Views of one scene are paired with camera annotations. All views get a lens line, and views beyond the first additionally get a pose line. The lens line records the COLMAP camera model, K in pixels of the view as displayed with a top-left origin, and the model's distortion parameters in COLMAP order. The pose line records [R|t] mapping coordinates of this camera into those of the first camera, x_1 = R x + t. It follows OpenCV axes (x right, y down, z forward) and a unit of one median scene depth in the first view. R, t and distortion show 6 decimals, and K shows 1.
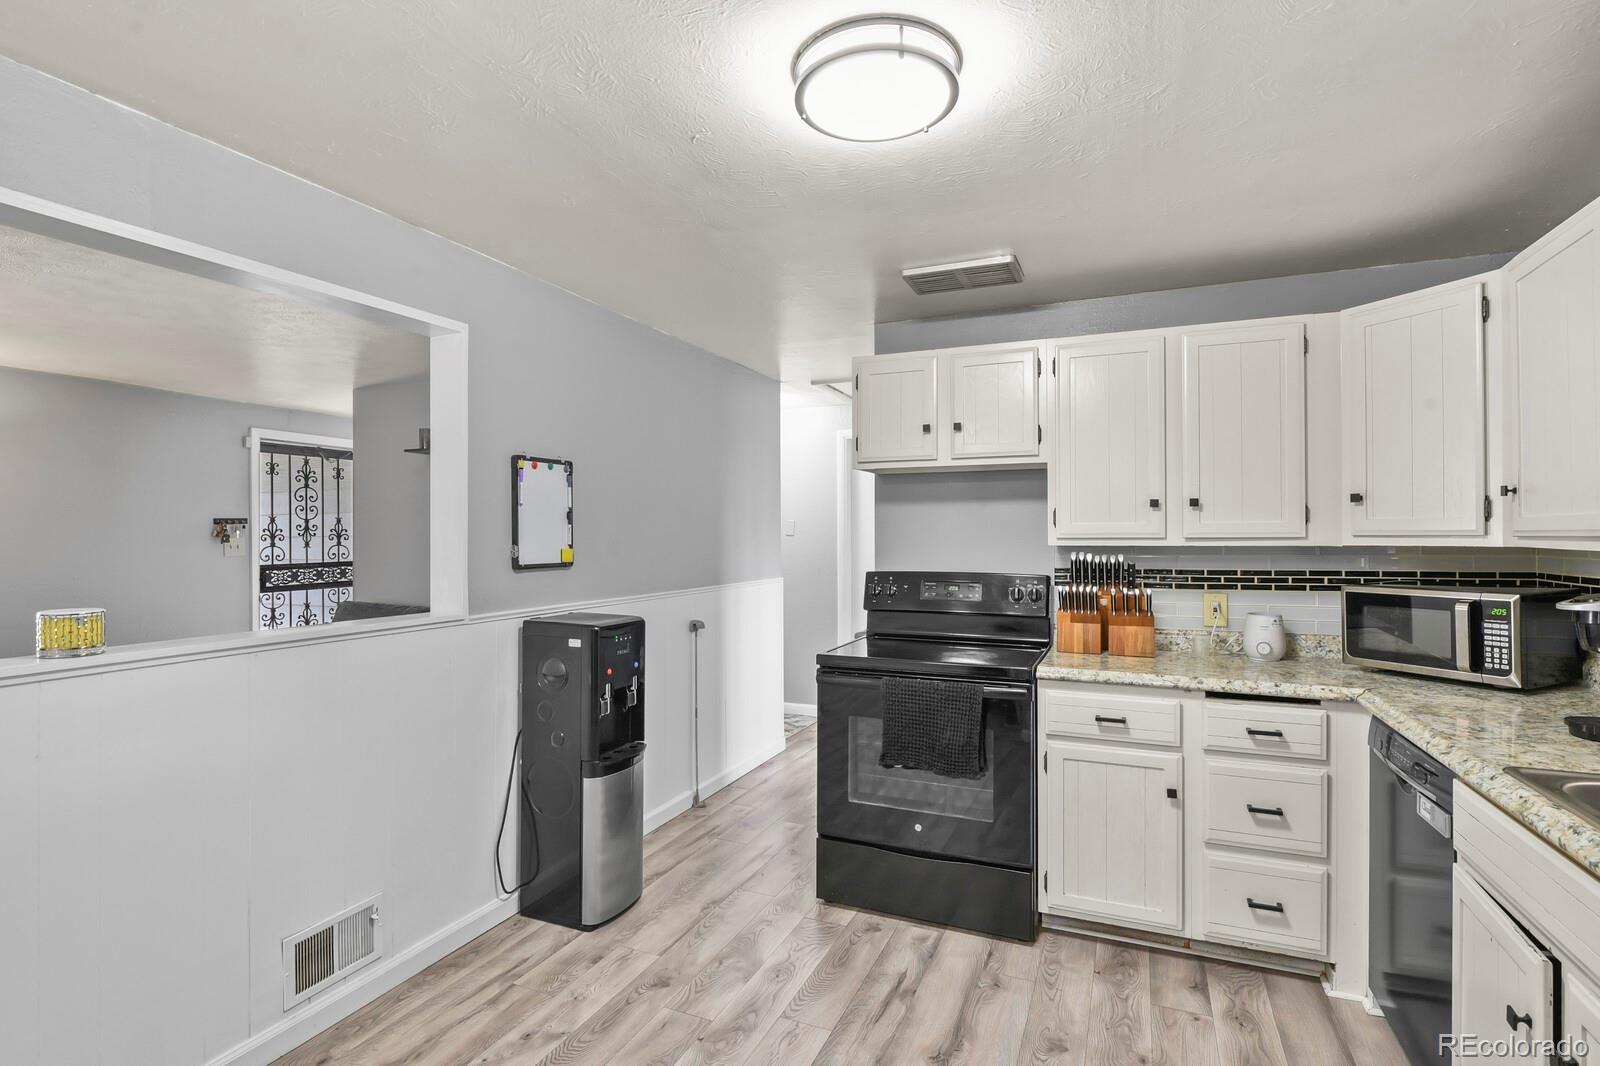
lens RADIAL K [[775.7, 0, 800.0], [0, 775.7, 533.0], [0, 0, 1]] dist [-0.004271, -0.000717]
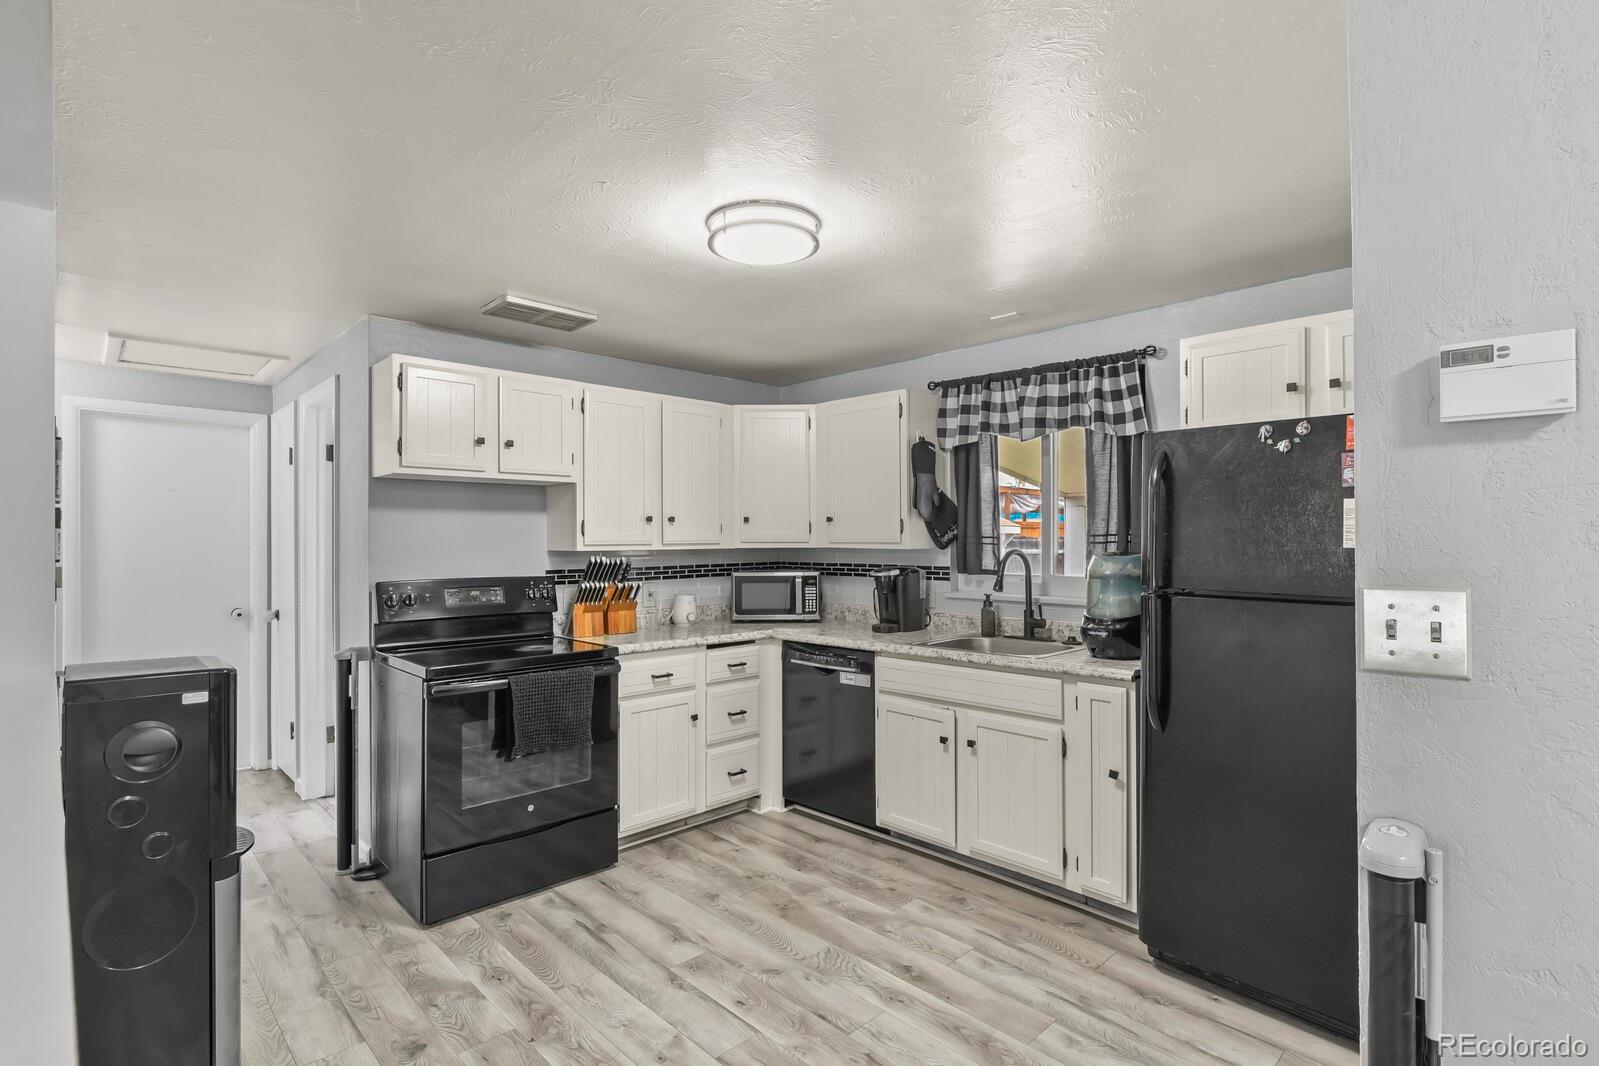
lens RADIAL K [[779.1, 0, 801.9], [0, 779.1, 536.0], [0, 0, 1]] dist [-0.006071, -0.002060]
pose [[0.386716, 0.003948, 0.922190, -0.679807], [-0.000625, 0.999992, -0.004019, -0.002474], [-0.922199, 0.000977, 0.386715, 0.203246]]
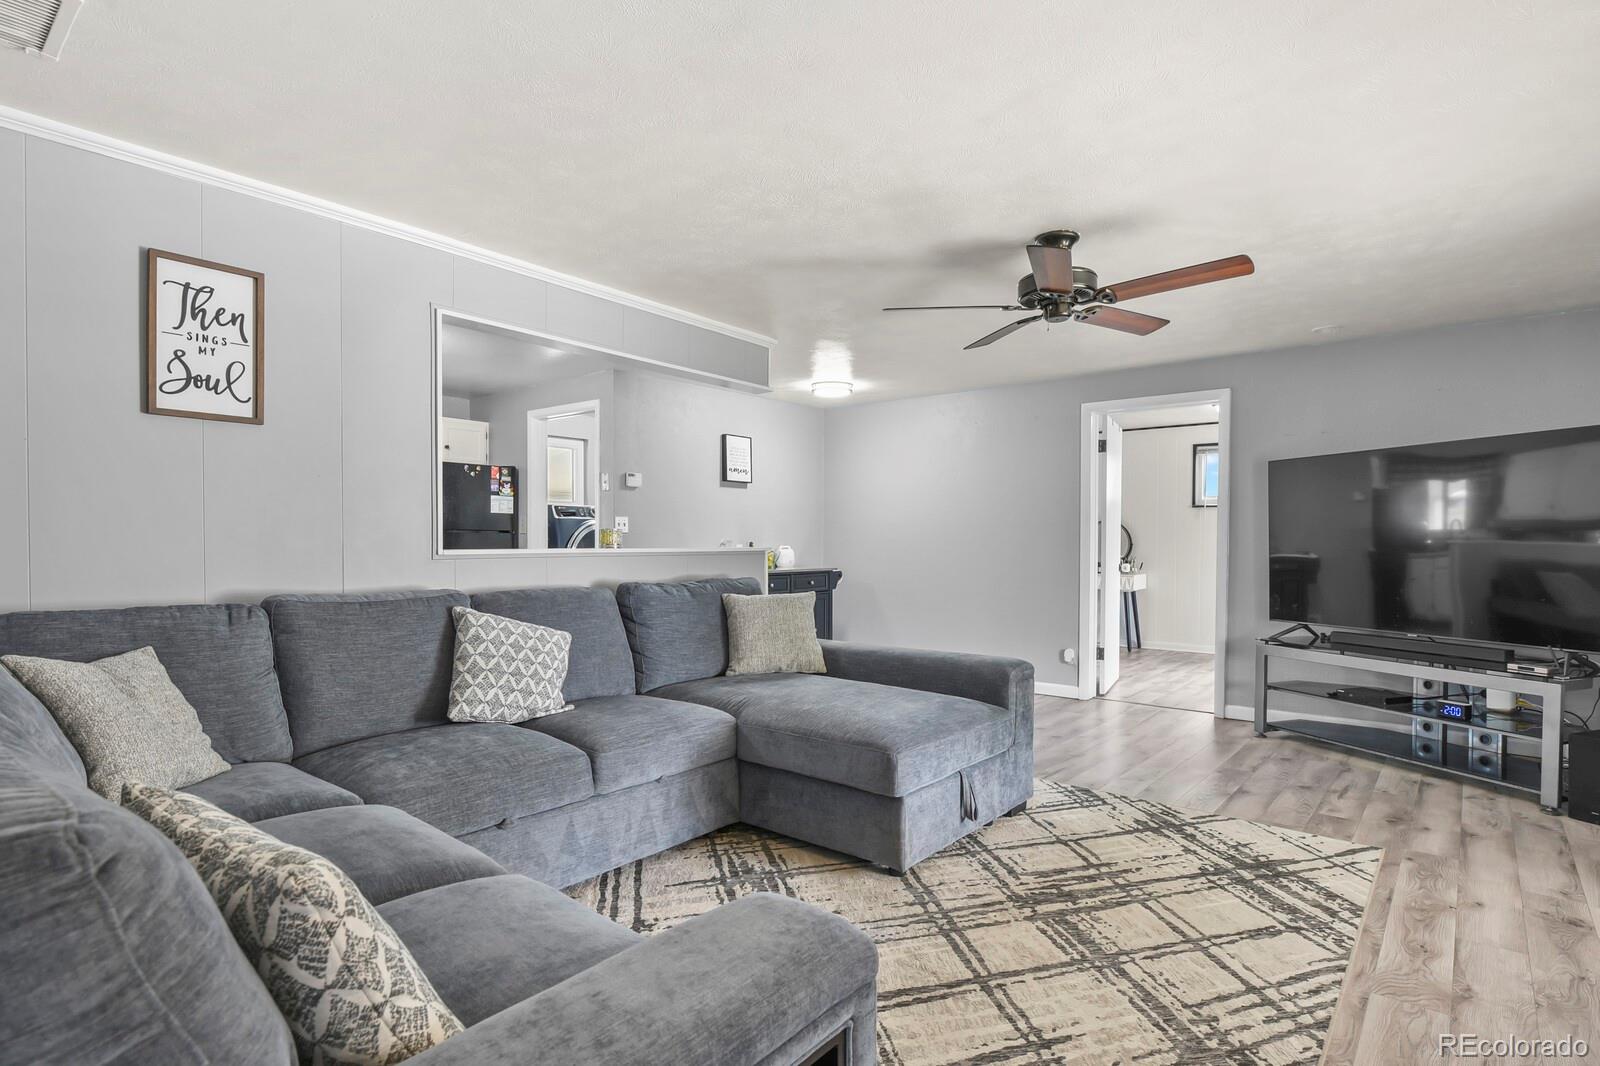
lens RADIAL K [[808.4, 0, 808.4], [0, 808.4, 557.5], [0, 0, 1]] dist [-0.009454, -0.002152]
pose [[-0.960393, -0.009680, 0.278480, -1.220462], [-0.004520, 0.999806, 0.019165, 0.079347], [-0.278611, 0.017147, -0.960251, 1.827364]]
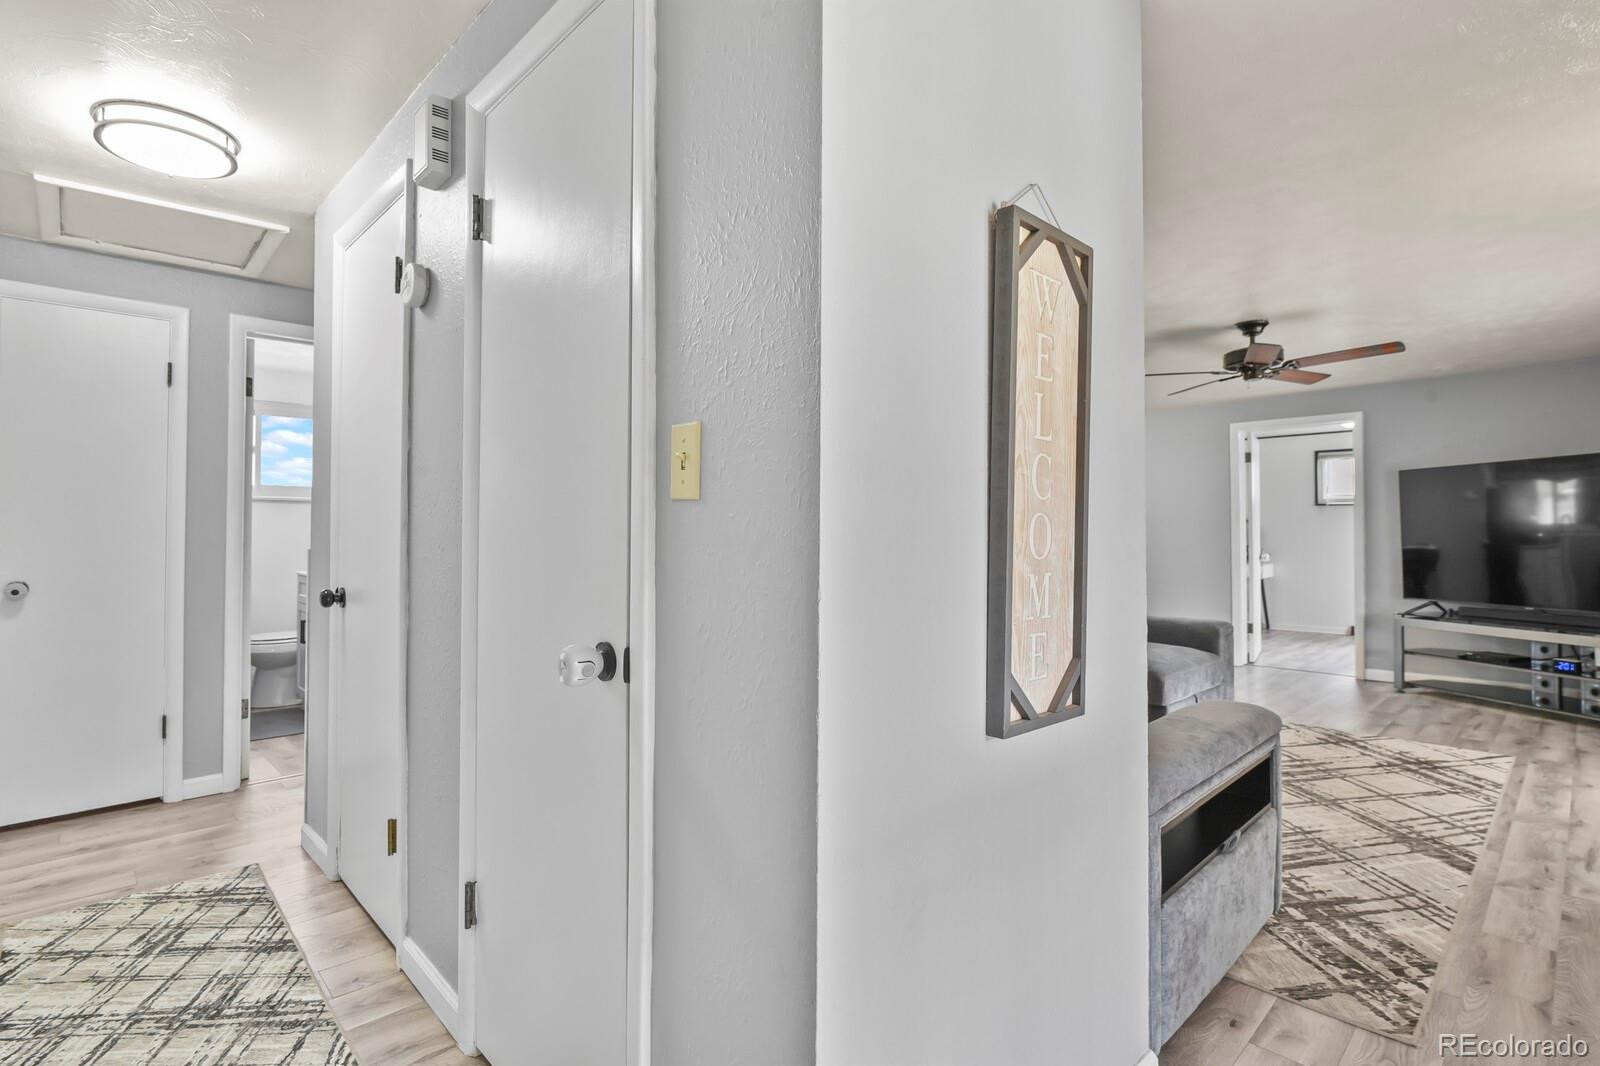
lens RADIAL K [[773.9, 0, 802.9], [0, 773.9, 522.4], [0, 0, 1]] dist [-0.017211, 0.000823]
pose [[-0.923848, 0.006230, 0.382709, -0.999708], [-0.001469, 0.999802, -0.019823, 0.083040], [-0.382757, -0.018876, -0.923656, 2.378748]]
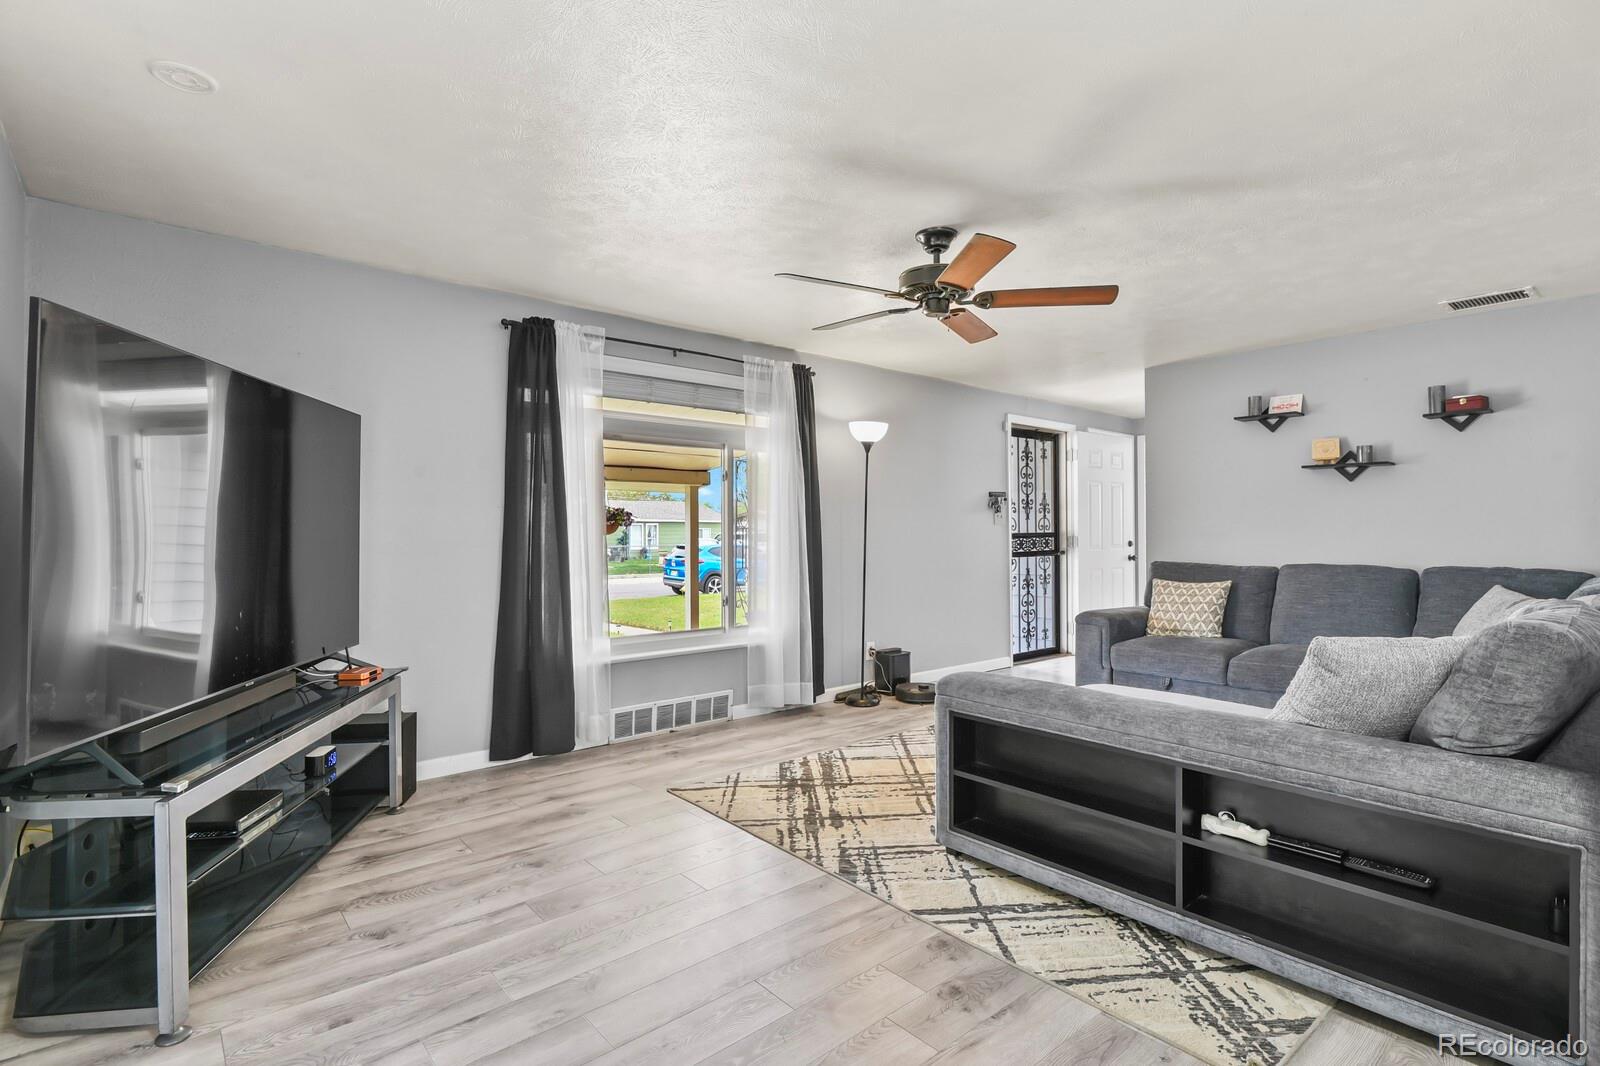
lens RADIAL K [[775.7, 0, 800.0], [0, 775.7, 533.0], [0, 0, 1]] dist [-0.004271, -0.000717]
pose [[0.896818, -0.000896, -0.442399, -0.936789], [0.003186, 0.999985, 0.004432, 0.070491], [0.442389, -0.005384, 0.896807, -0.345999]]
